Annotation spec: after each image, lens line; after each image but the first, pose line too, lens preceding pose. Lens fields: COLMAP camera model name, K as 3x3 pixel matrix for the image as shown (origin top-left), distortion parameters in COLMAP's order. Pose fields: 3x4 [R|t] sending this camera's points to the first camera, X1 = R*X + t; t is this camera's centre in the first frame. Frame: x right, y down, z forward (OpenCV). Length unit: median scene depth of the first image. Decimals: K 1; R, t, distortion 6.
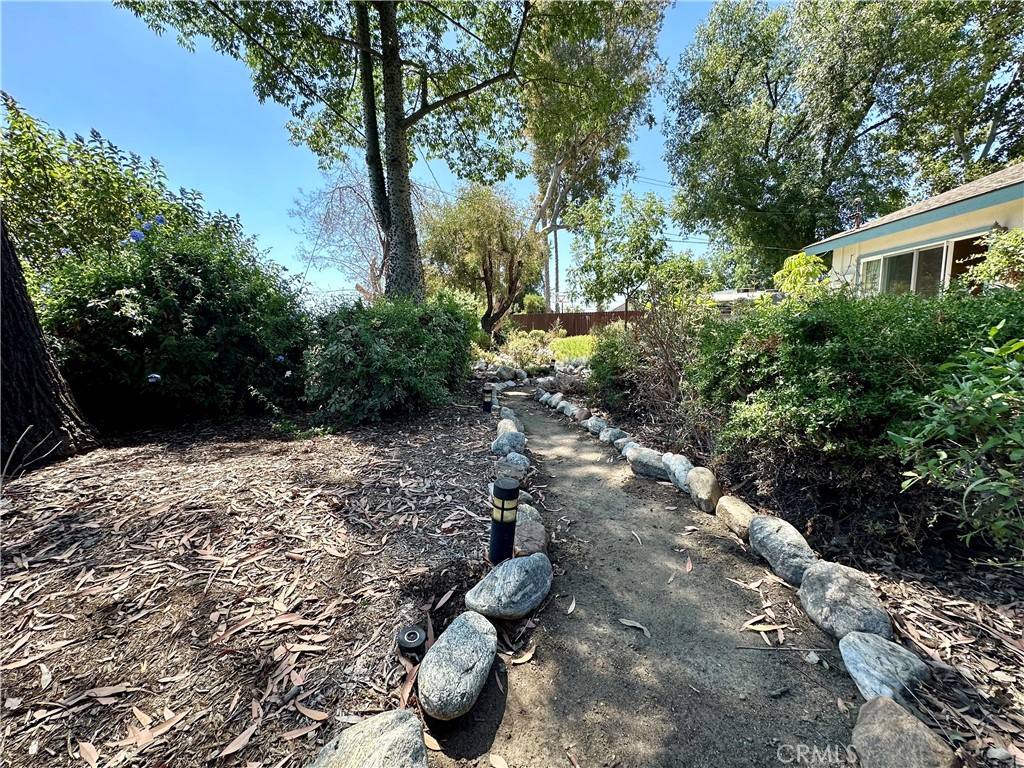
lens RADIAL K [[407.7, 0, 512.2], [0, 407.7, 386.8], [0, 0, 1]] dist [-0.006098, 0.000971]
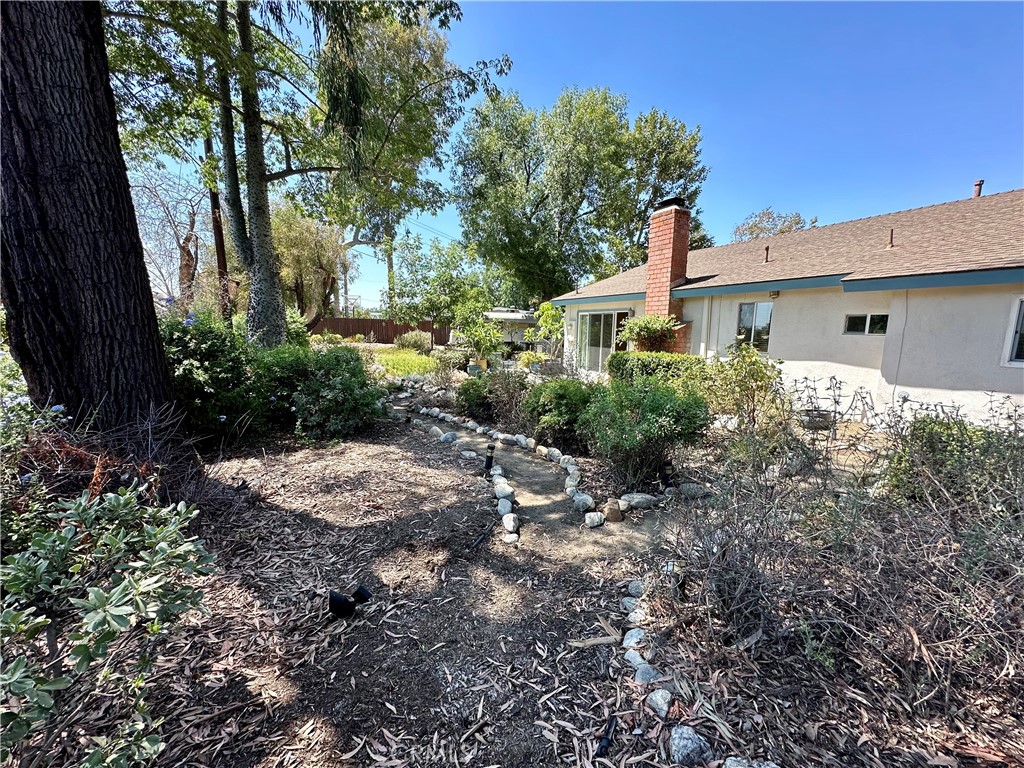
lens RADIAL K [[407.7, 0, 511.2], [0, 407.7, 384.4], [0, 0, 1]] dist [-0.006098, 0.000971]
pose [[0.862993, -0.028105, 0.504433, -0.257768], [0.026034, 0.999599, 0.011155, -0.051203], [-0.504544, 0.003505, 0.863379, -0.336127]]
